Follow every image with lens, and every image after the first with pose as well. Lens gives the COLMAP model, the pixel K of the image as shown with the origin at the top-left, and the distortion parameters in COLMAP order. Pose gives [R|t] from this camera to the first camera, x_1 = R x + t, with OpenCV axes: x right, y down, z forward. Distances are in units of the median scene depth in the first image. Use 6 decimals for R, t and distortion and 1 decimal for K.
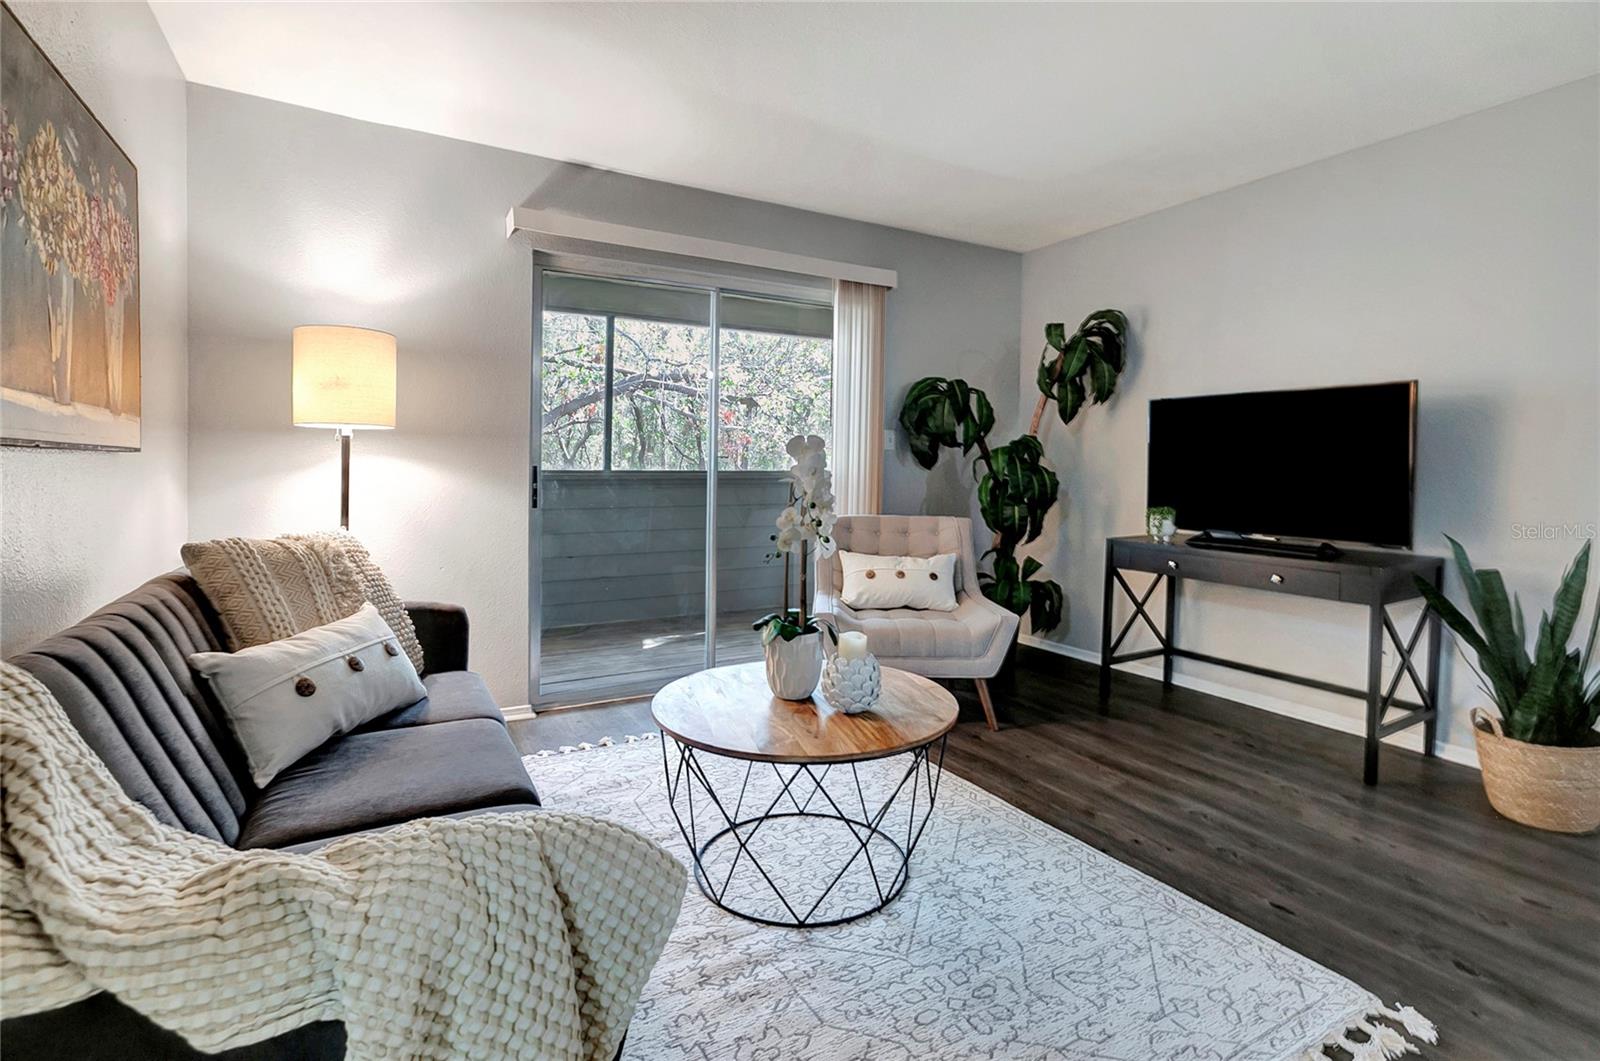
lens RADIAL K [[744.7, 0, 792.9], [0, 744.7, 469.7], [0, 0, 1]] dist [-0.000661, 0.000711]
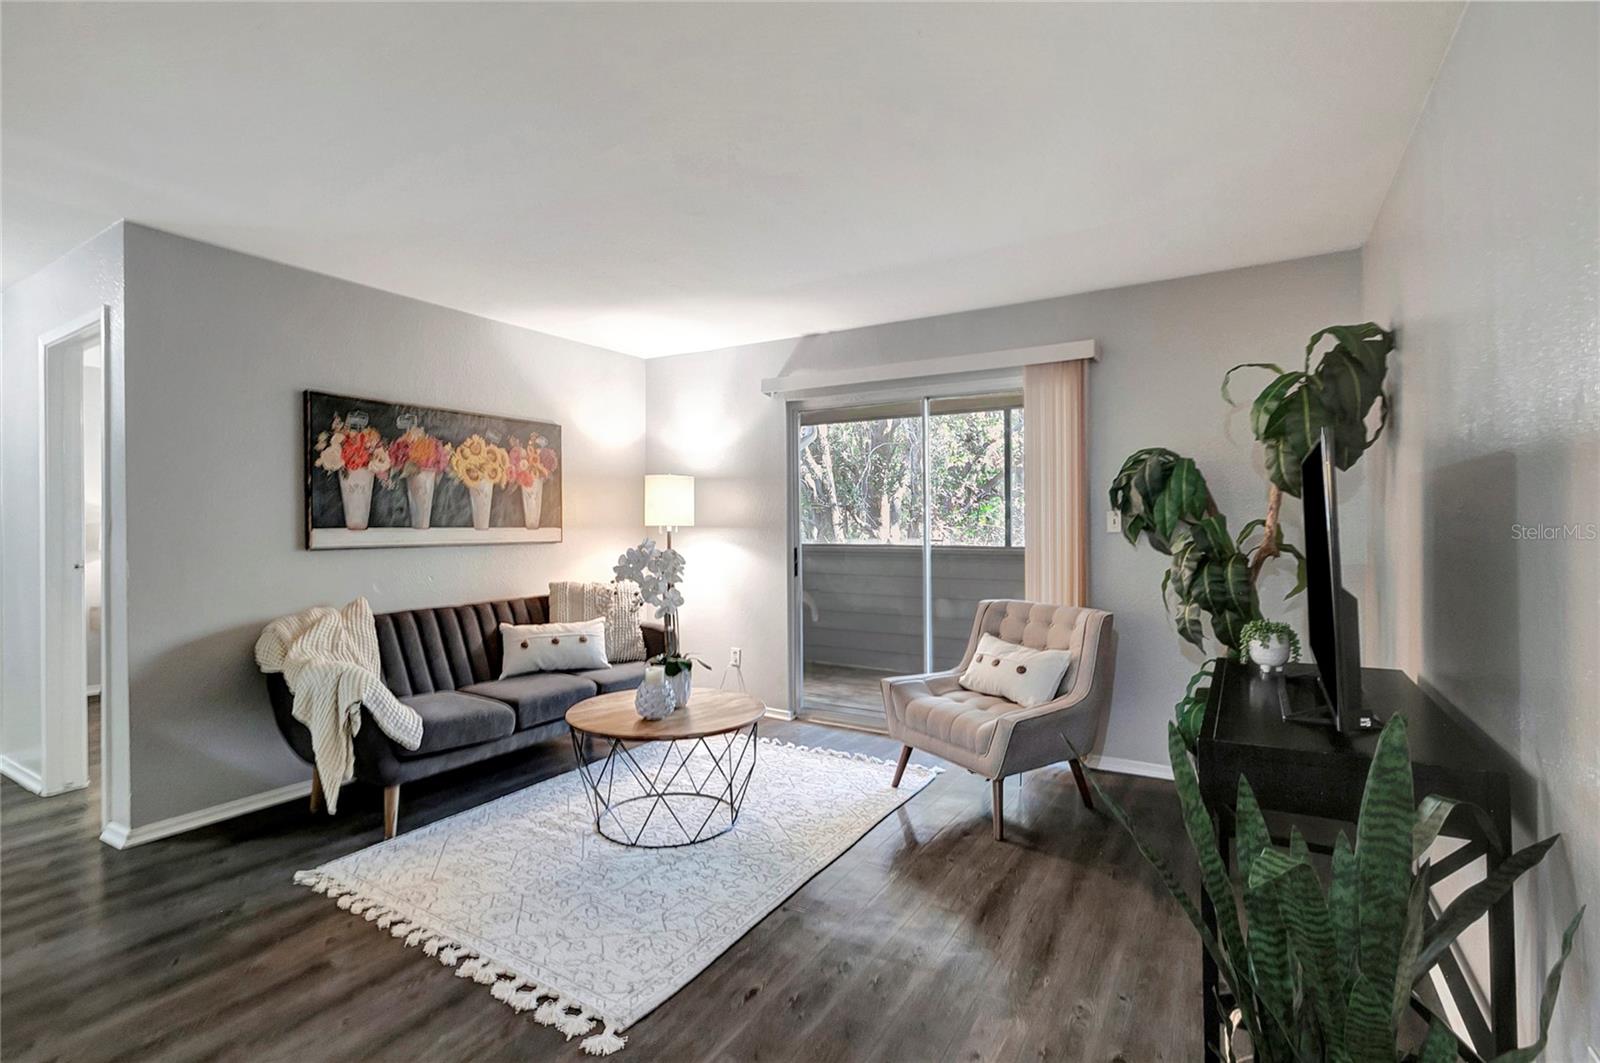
lens RADIAL K [[744.7, 0, 792.9], [0, 744.7, 470.7], [0, 0, 1]] dist [-0.000661, 0.000711]
pose [[0.468759, -0.074564, -0.880173, 1.199966], [0.008654, 0.996771, -0.079833, -0.043764], [0.883284, 0.029805, 0.467890, 0.388851]]
